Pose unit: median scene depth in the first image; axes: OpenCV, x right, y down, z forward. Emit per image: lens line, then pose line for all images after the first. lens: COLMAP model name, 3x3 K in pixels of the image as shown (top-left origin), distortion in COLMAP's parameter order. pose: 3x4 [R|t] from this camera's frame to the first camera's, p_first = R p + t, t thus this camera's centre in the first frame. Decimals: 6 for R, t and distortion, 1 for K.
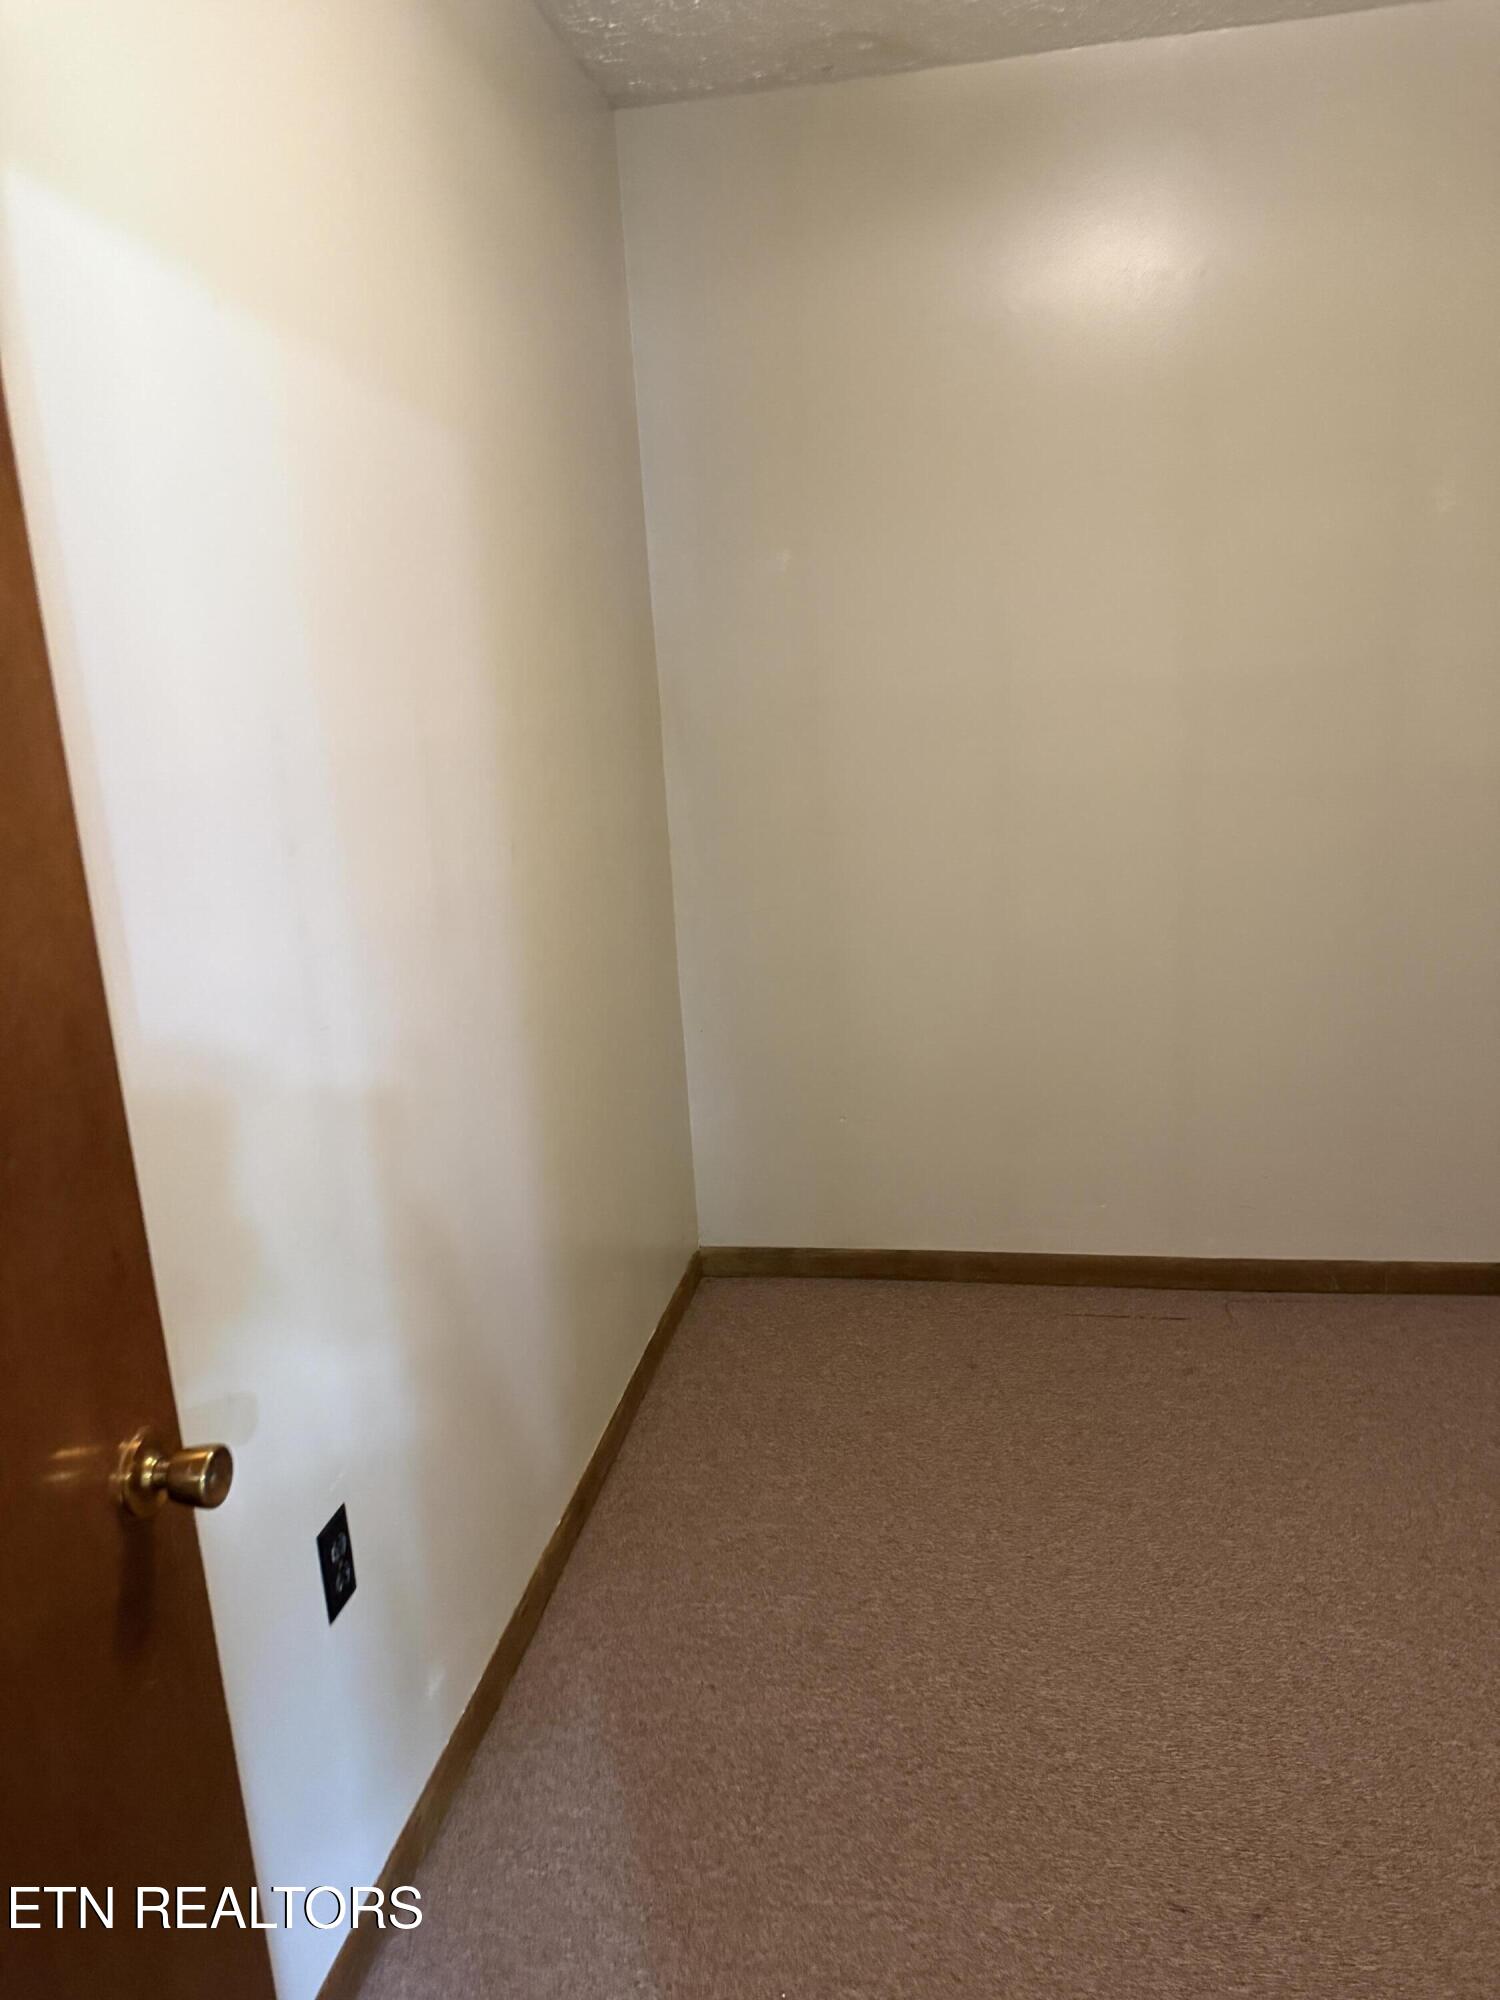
lens RADIAL K [[1403.8, 0, 744.1], [0, 1403.8, 990.2], [0, 0, 1]] dist [0.032972, -0.035330]
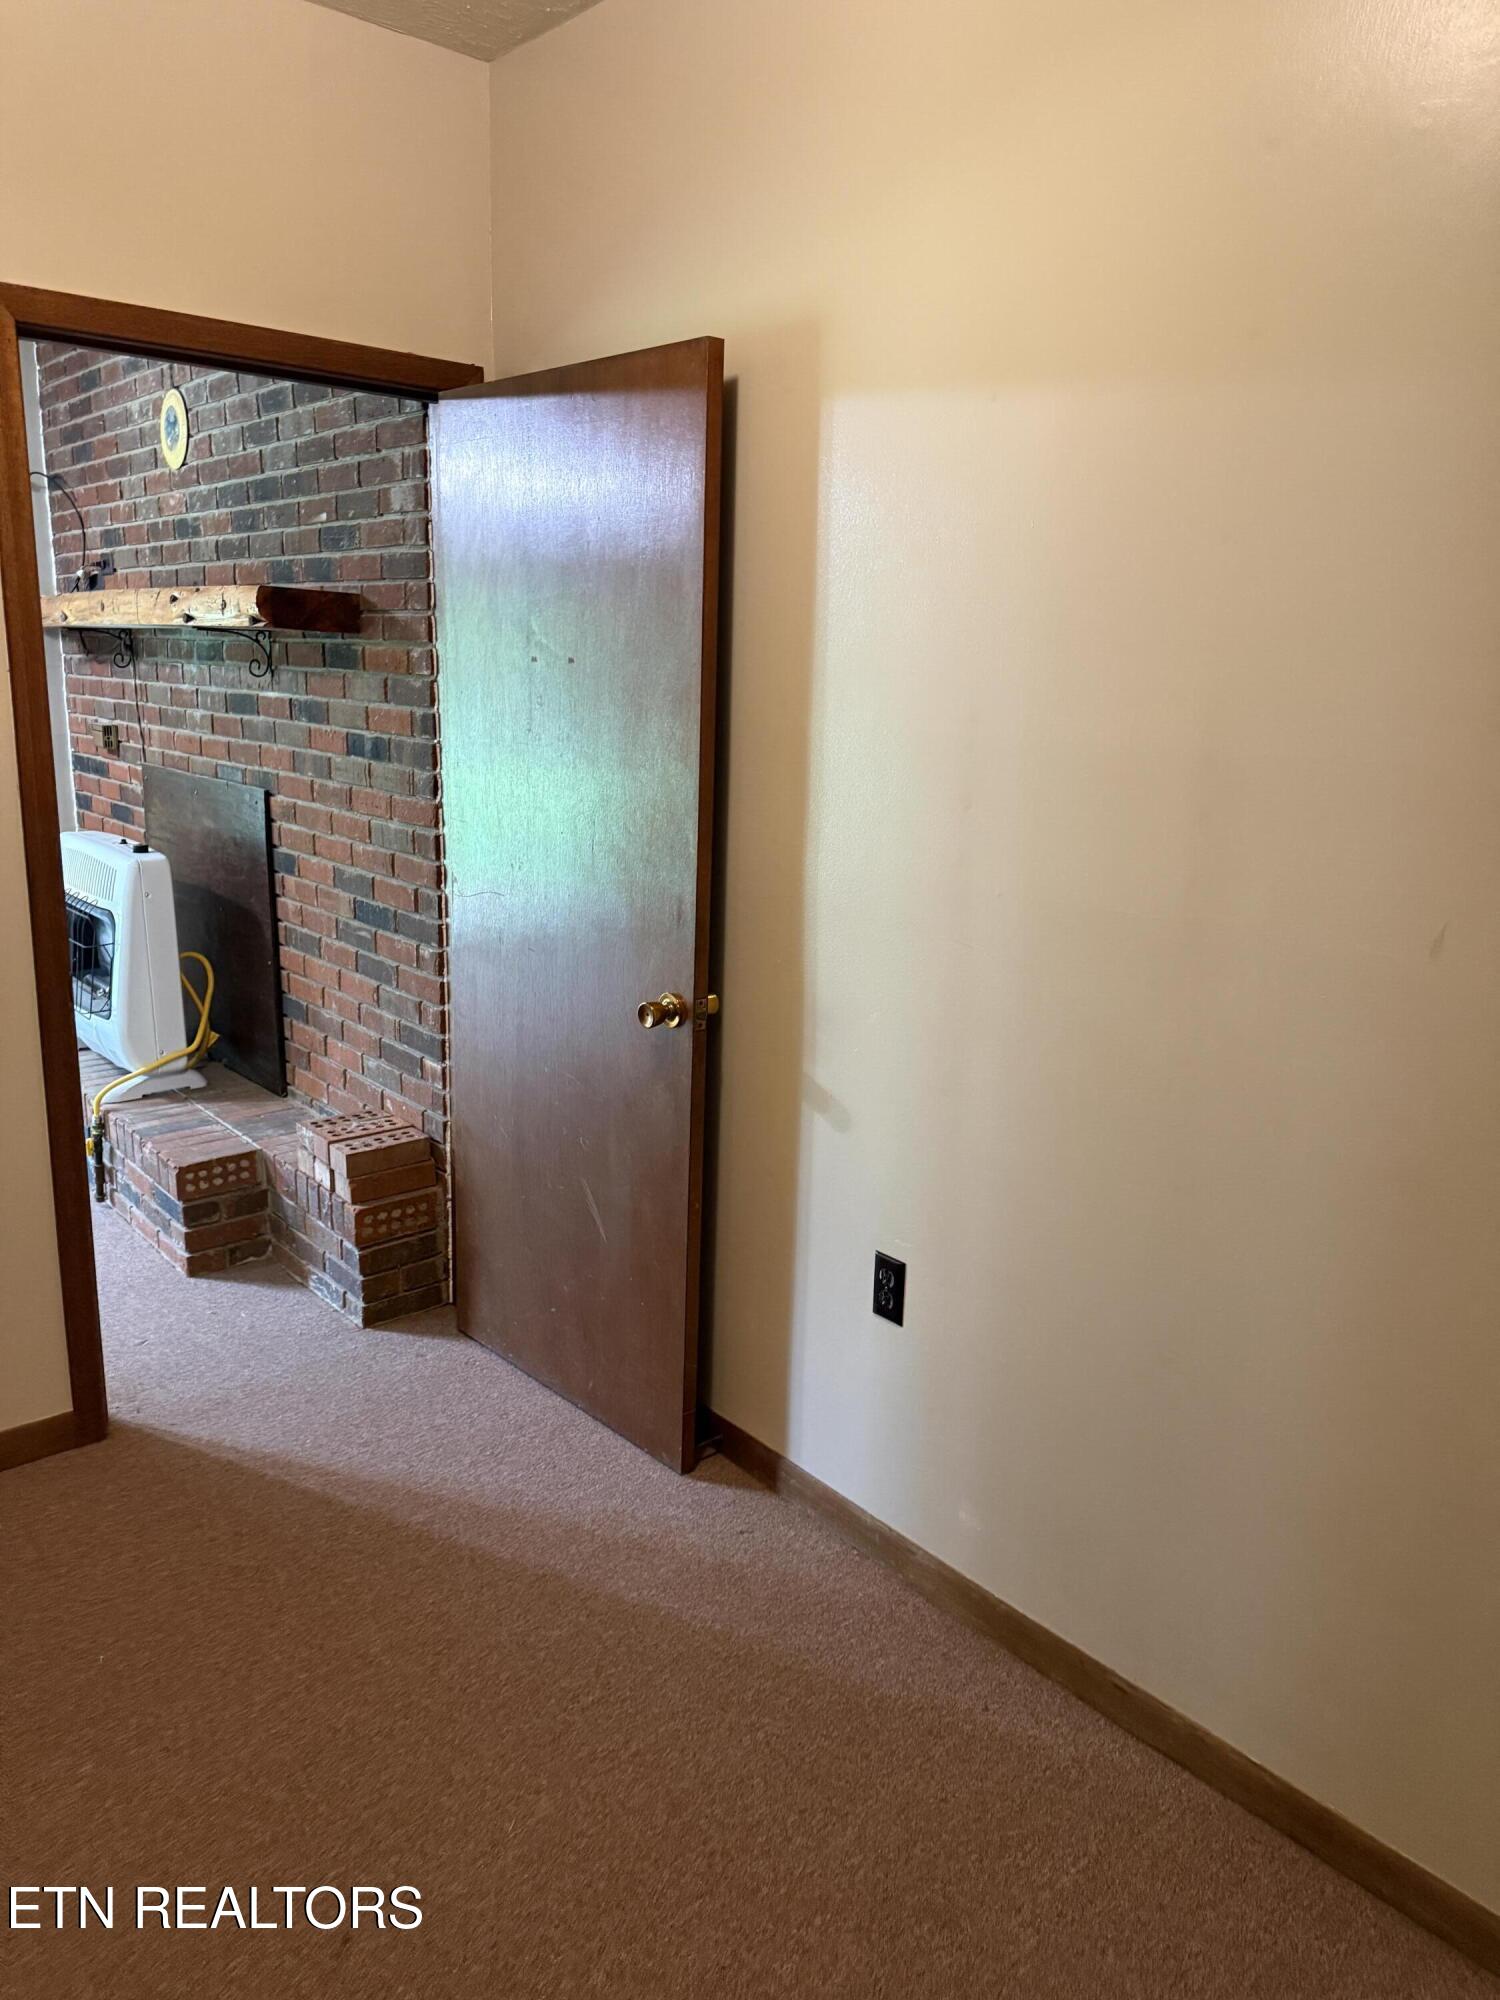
lens RADIAL K [[1403.8, 0, 744.1], [0, 1403.8, 990.2], [0, 0, 1]] dist [0.032972, -0.035330]
pose [[-0.626201, 0.224446, -0.746657, 0.729502], [-0.162737, 0.898947, 0.406708, -0.386530], [0.762489, 0.376190, -0.526395, 1.383461]]
